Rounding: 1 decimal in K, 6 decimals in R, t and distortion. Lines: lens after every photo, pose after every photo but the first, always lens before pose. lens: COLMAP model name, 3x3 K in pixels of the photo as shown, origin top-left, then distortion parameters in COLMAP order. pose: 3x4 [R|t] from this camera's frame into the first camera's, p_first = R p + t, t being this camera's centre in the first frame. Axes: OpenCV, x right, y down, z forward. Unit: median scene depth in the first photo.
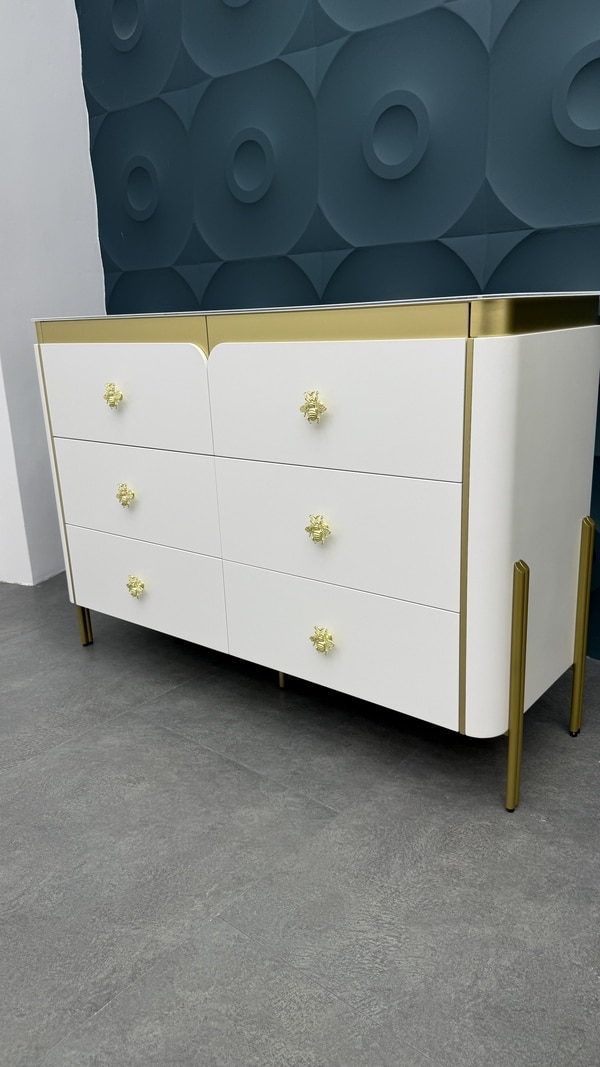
lens RADIAL K [[760.9, 0, 300.0], [0, 760.9, 533.5], [0, 0, 1]] dist [-0.002551, -0.006876]
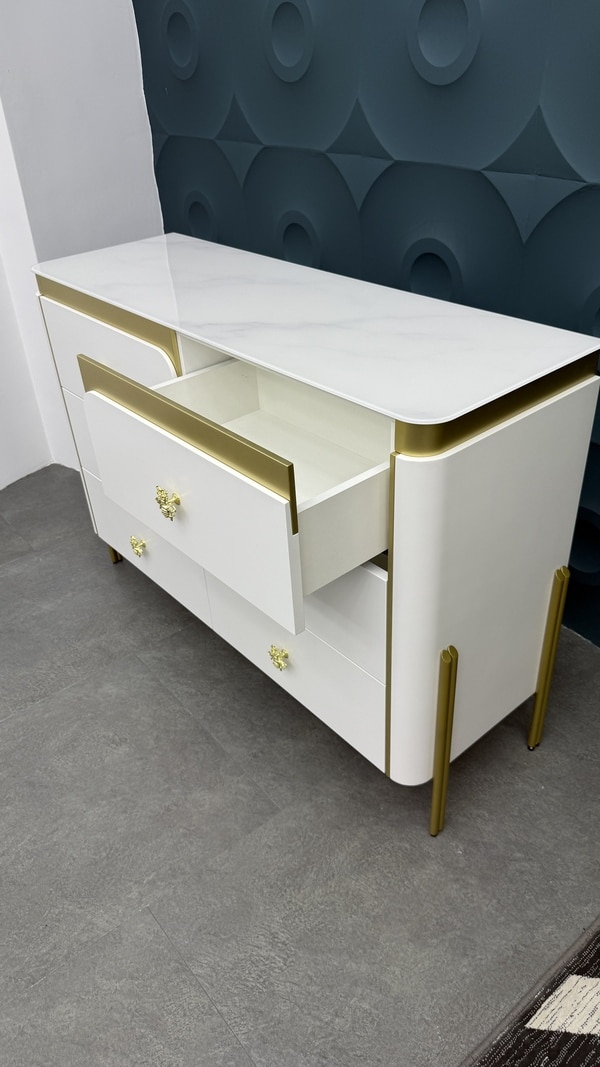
lens RADIAL K [[760.9, 0, 300.0], [0, 760.9, 533.5], [0, 0, 1]] dist [-0.002551, -0.006876]
pose [[0.982466, 0.094364, -0.160799, 0.238631], [-0.040360, 0.949650, 0.310701, -0.392655], [0.182022, -0.298763, 0.936808, 0.088891]]
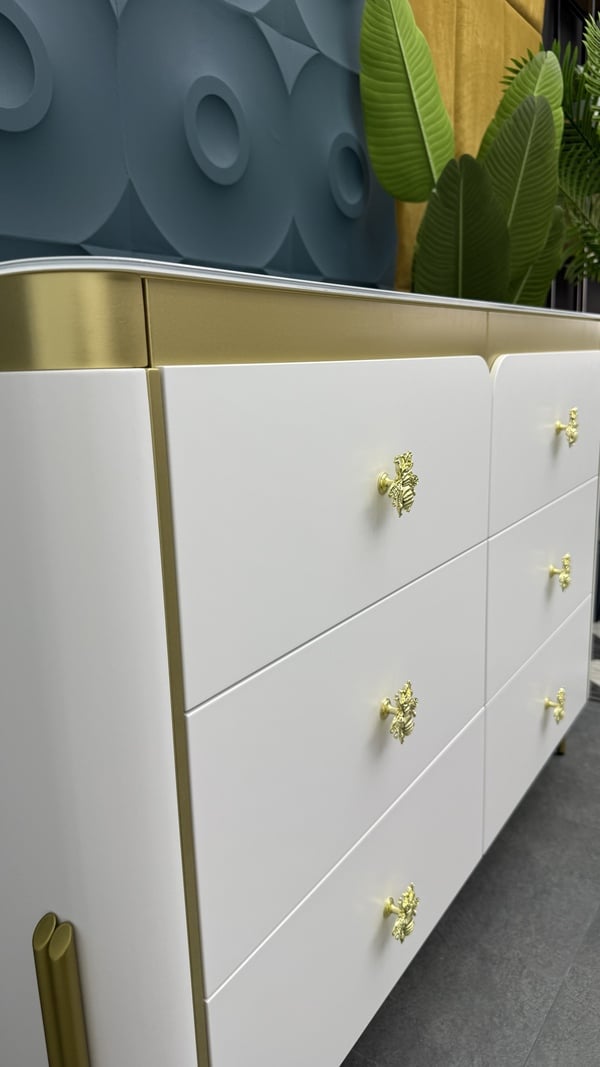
lens RADIAL K [[775.4, 0, 300.0], [0, 775.4, 533.5], [0, 0, 1]] dist [-0.048513, 0.030465]
pose [[-0.095145, -0.188584, 0.977437, -0.844838], [0.298033, 0.931456, 0.208724, -0.351268], [-0.949802, 0.311168, -0.032419, 1.405578]]
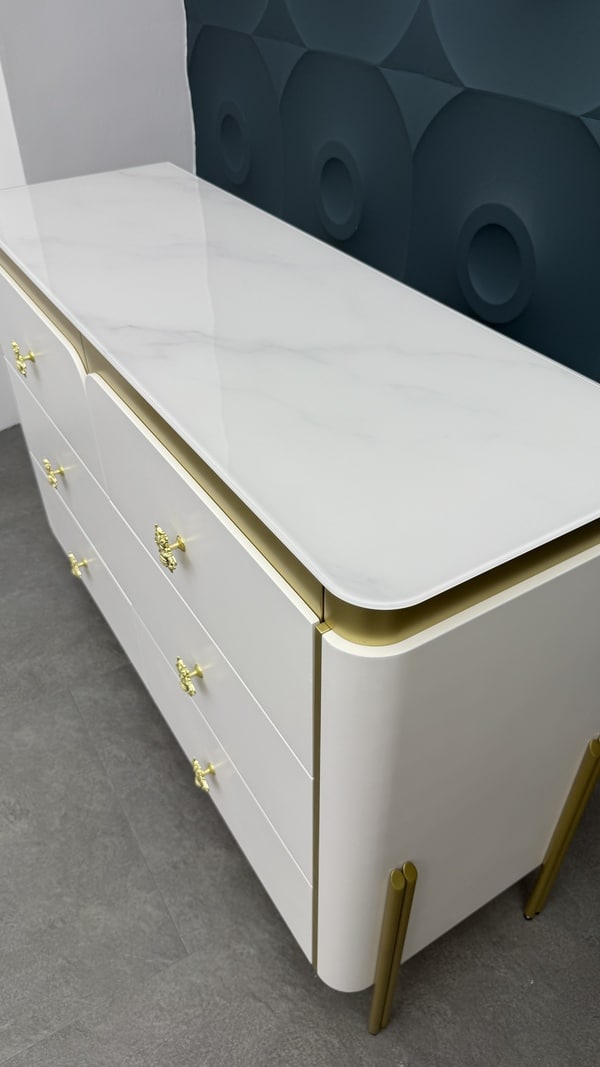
lens RADIAL K [[775.4, 0, 300.0], [0, 775.4, 533.5], [0, 0, 1]] dist [-0.048513, 0.030465]
pose [[0.944334, 0.233300, -0.231956, 0.285685], [-0.120021, 0.900777, 0.417367, -0.483599], [0.306312, -0.366294, 0.878636, 0.478622]]
